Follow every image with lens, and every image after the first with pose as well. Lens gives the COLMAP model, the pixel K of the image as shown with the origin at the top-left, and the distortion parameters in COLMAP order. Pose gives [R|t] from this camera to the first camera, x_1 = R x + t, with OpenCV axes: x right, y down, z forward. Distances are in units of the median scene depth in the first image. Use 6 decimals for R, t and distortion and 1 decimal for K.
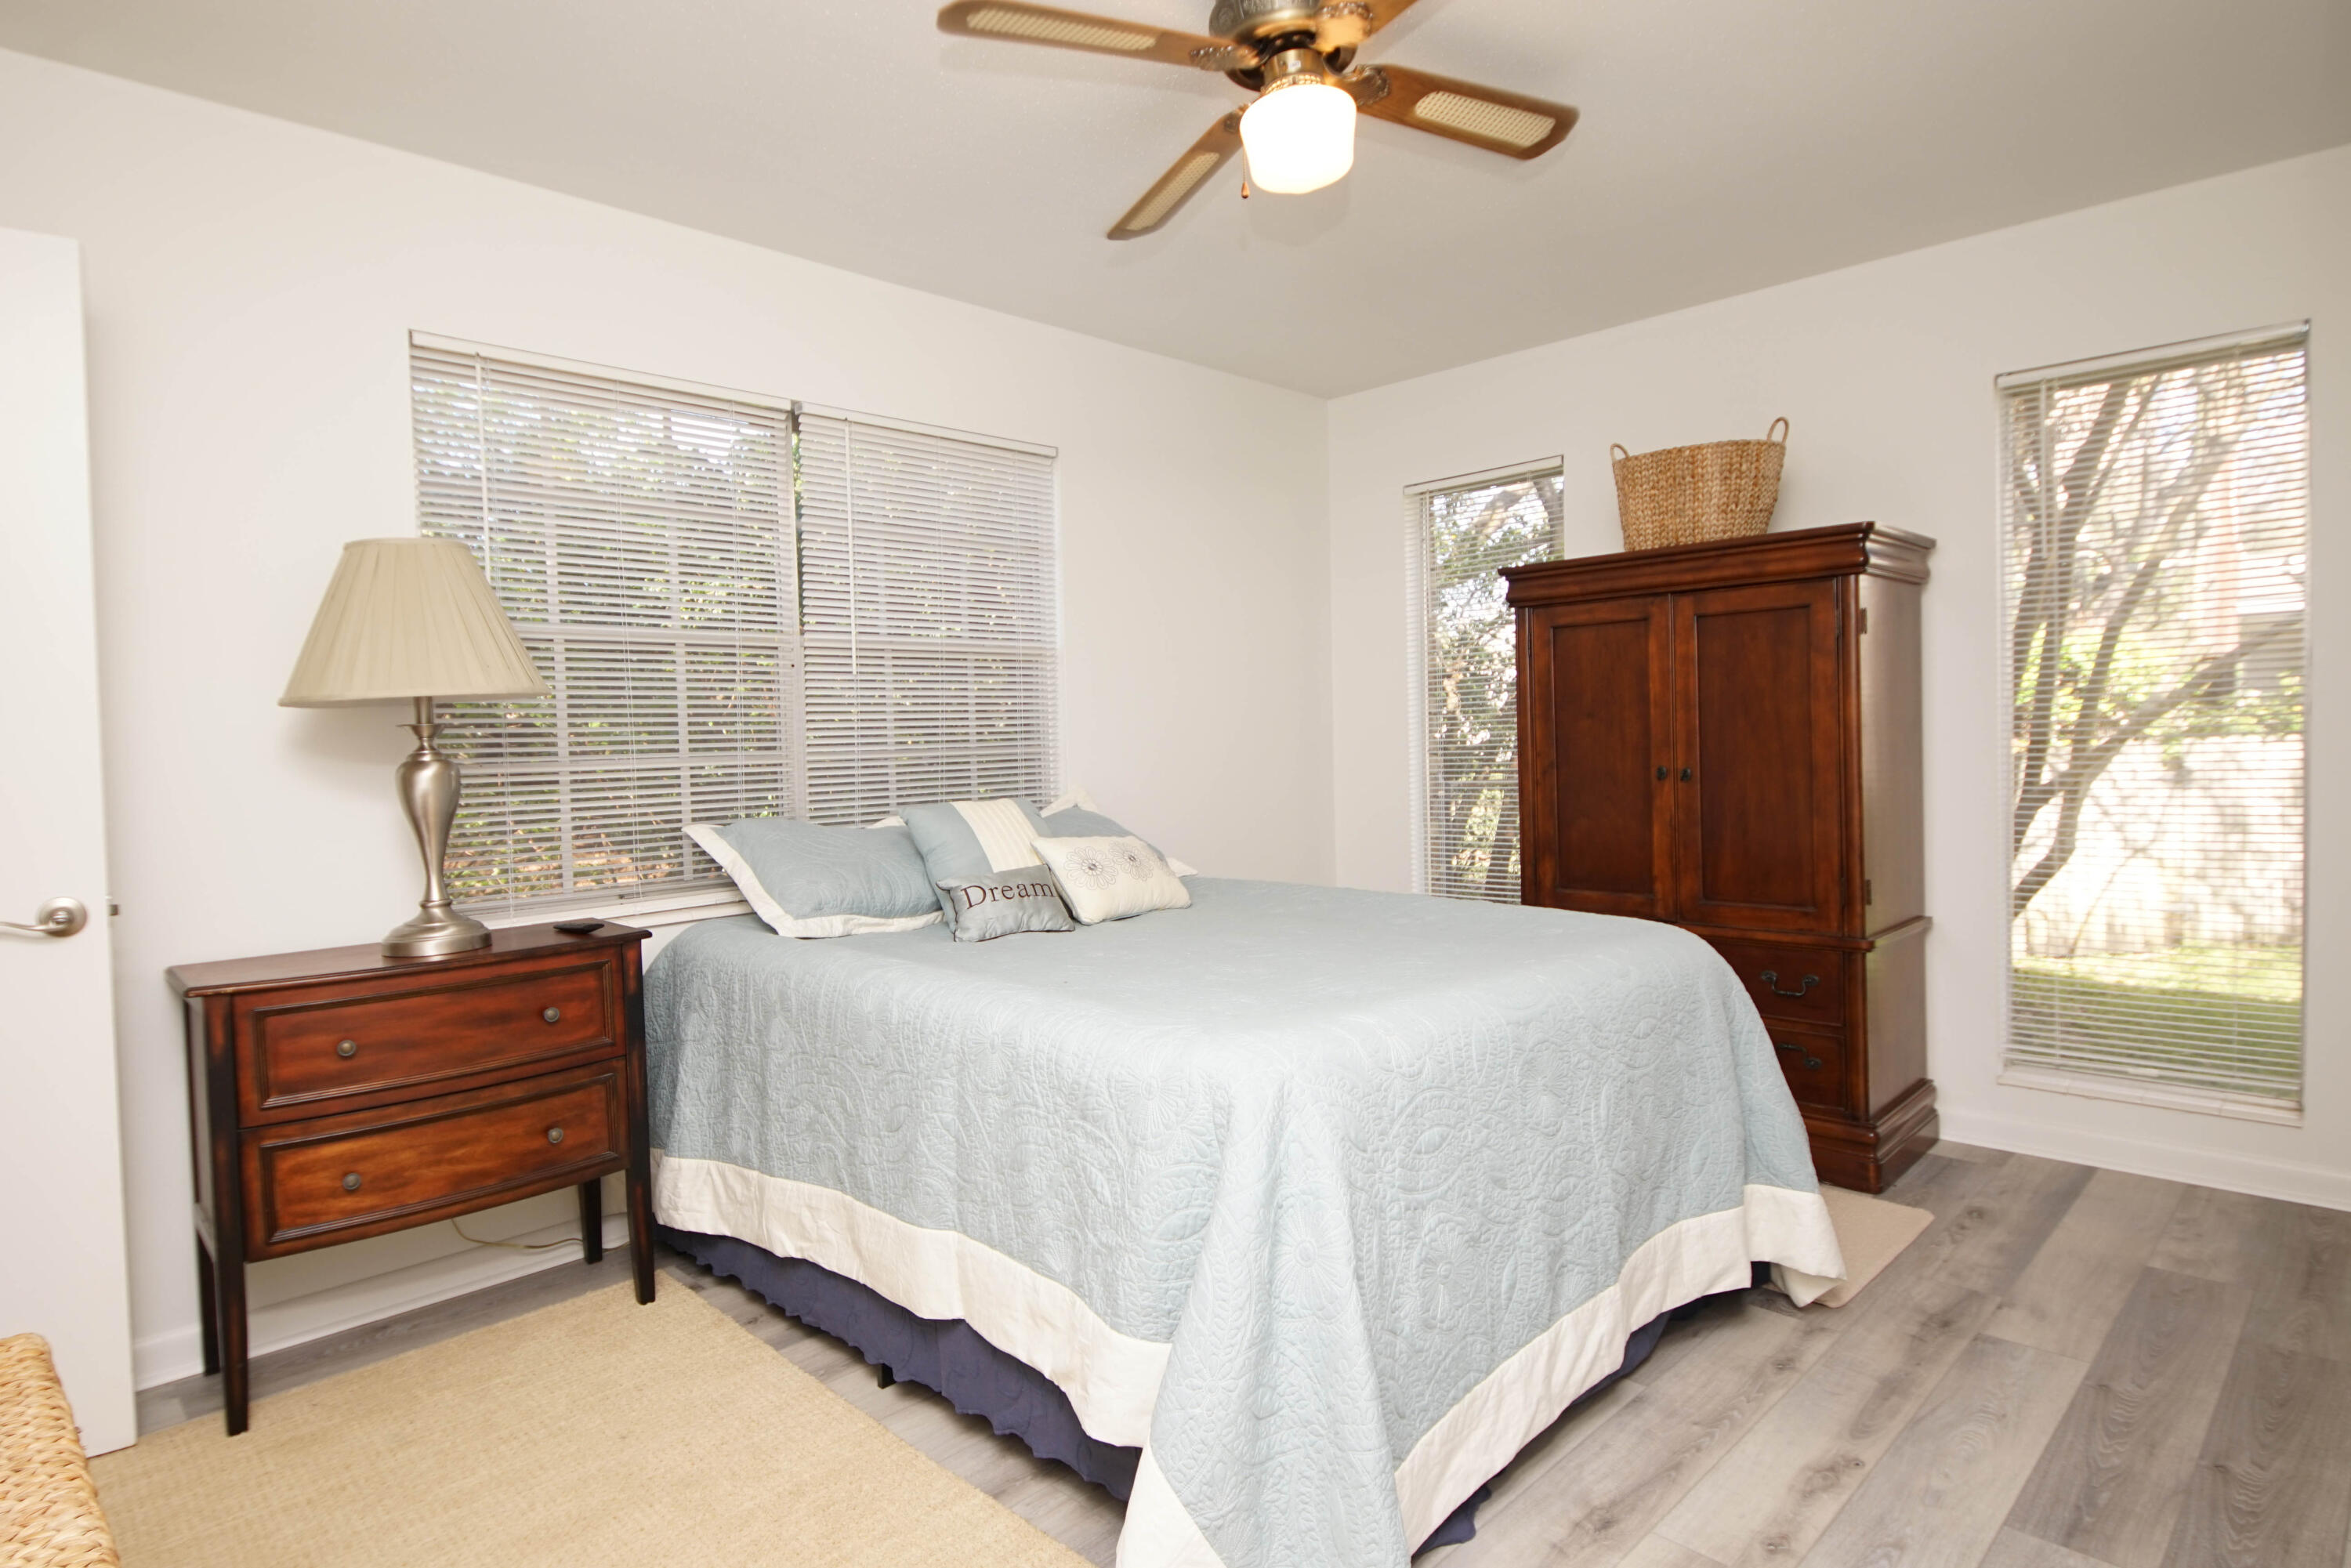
lens RADIAL K [[1263.2, 0, 1156.3], [0, 1263.2, 774.0], [0, 0, 1]] dist [0.025184, -0.027954]
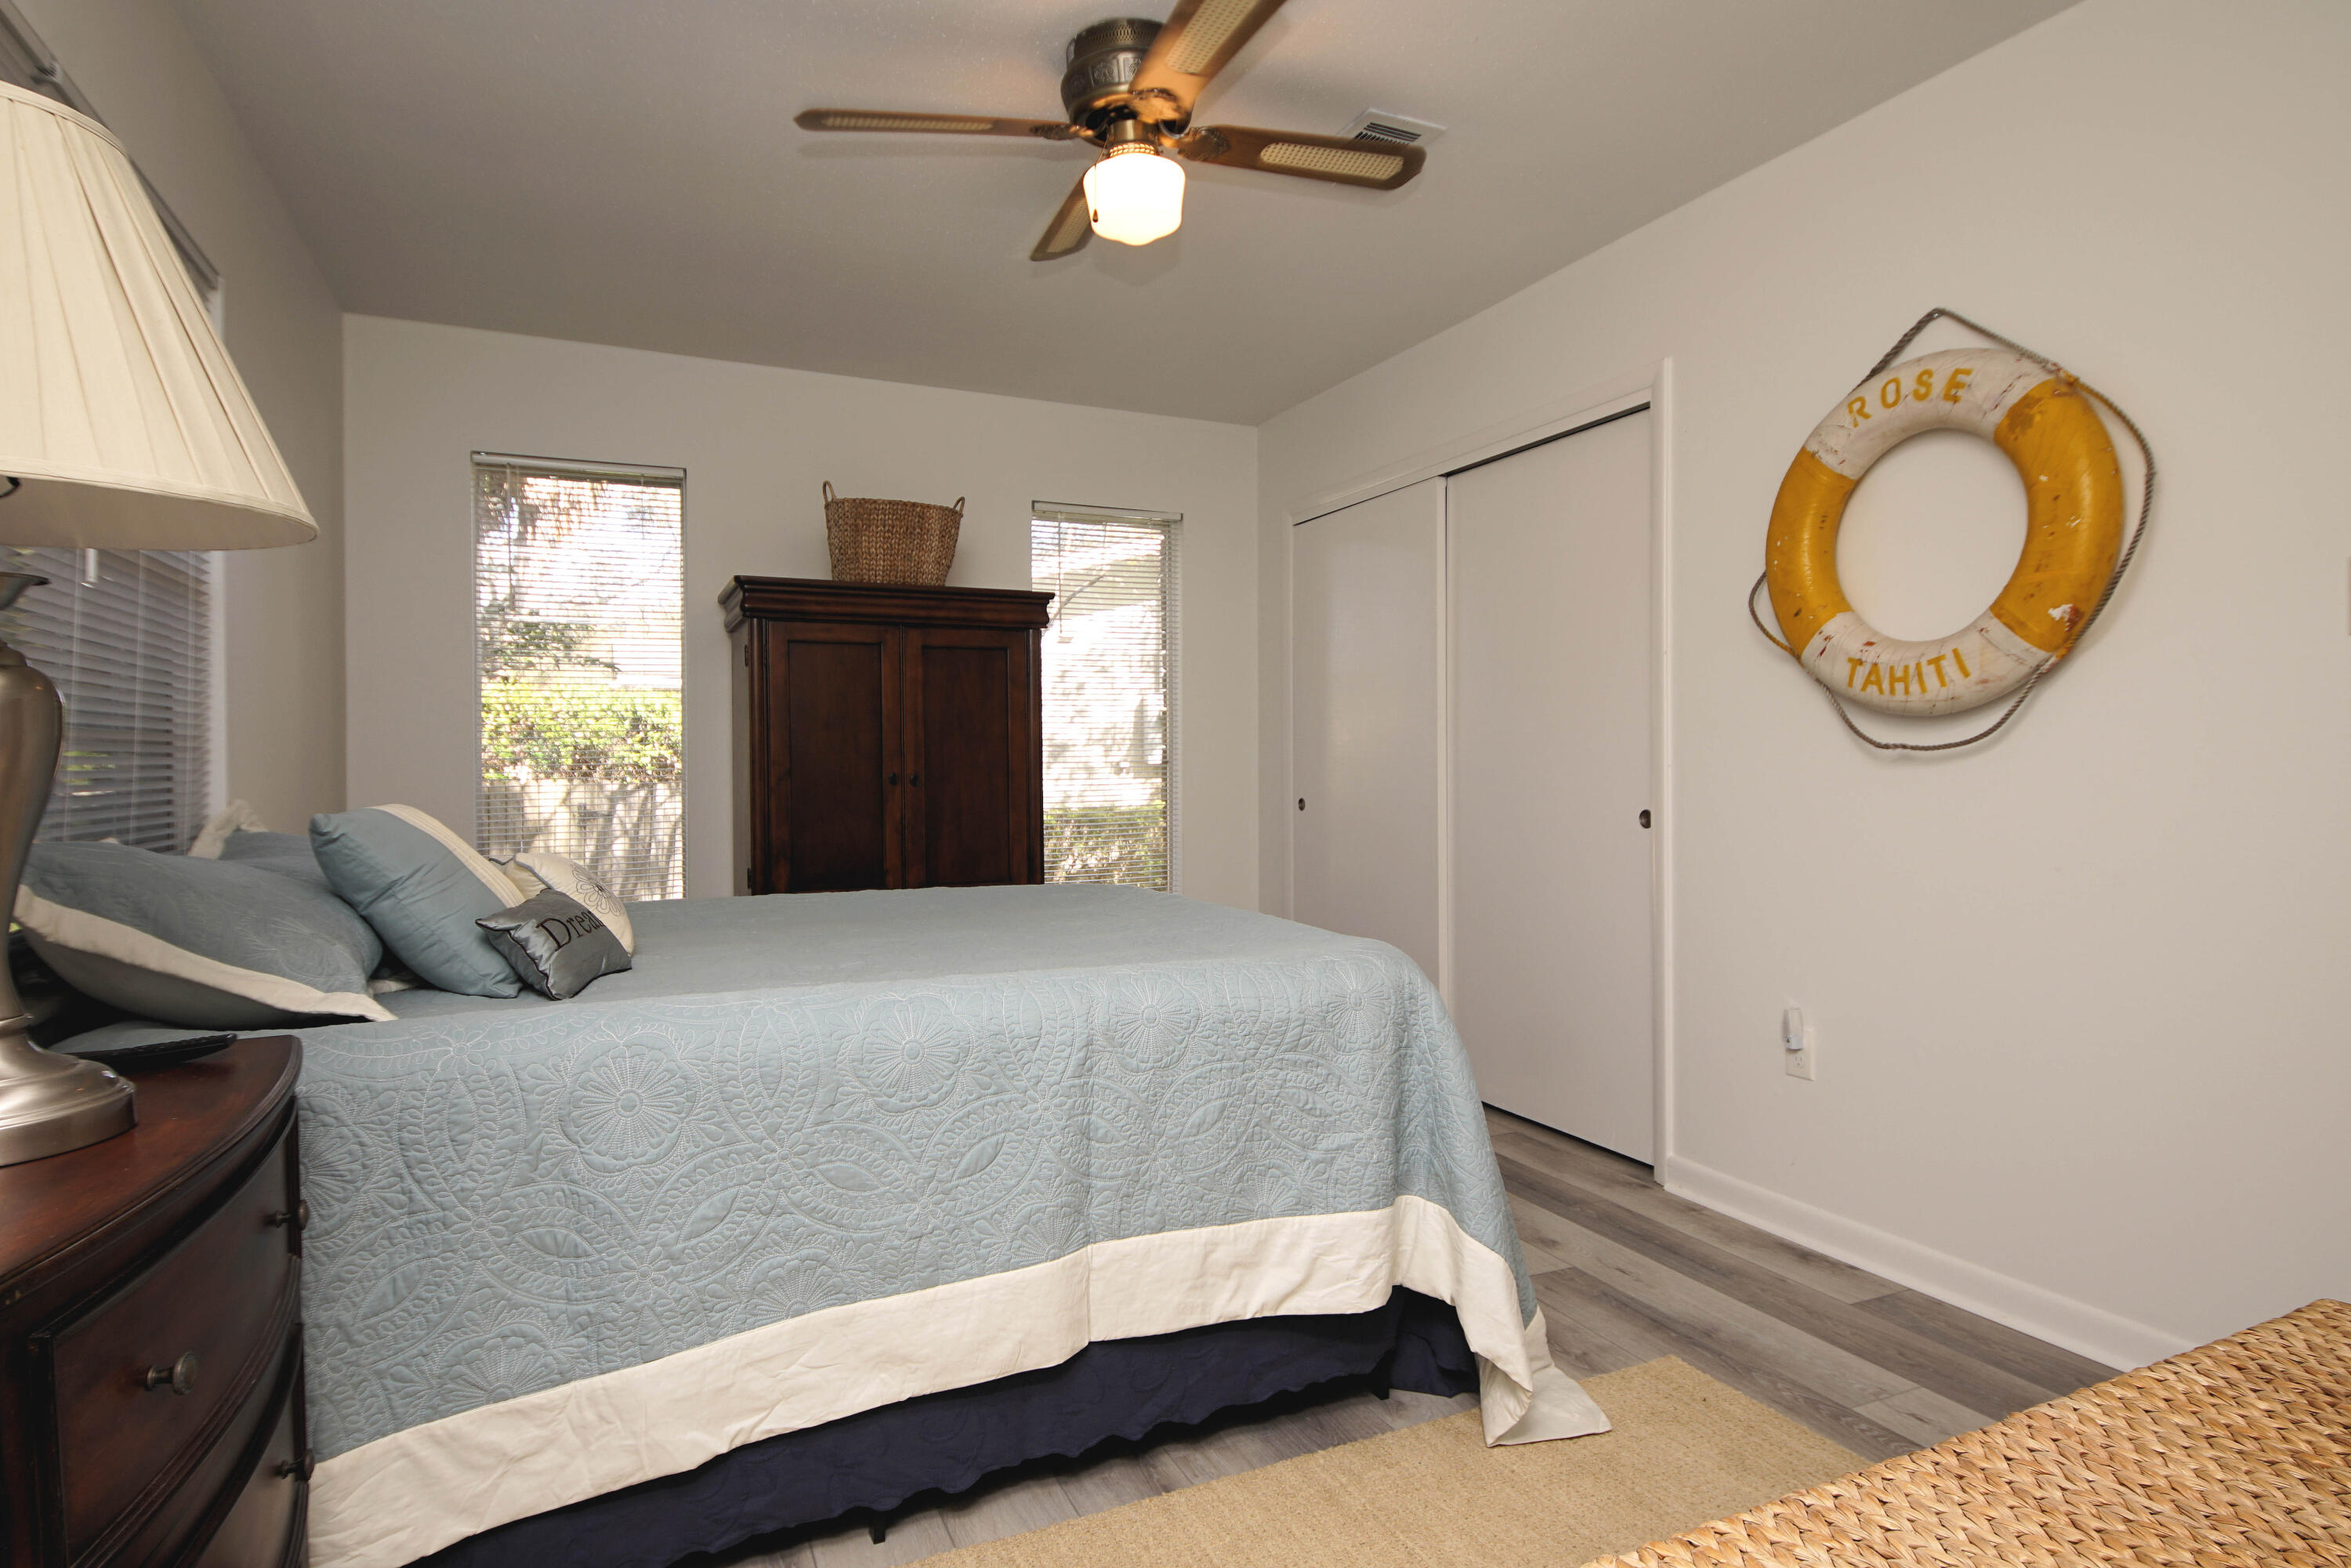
lens RADIAL K [[1263.2, 0, 1156.3], [0, 1263.2, 774.0], [0, 0, 1]] dist [0.025184, -0.027954]
pose [[0.340659, 0.017440, 0.940025, -0.597159], [0.026323, 0.999259, -0.028078, 0.033247], [-0.939818, 0.034309, 0.339948, 0.385076]]
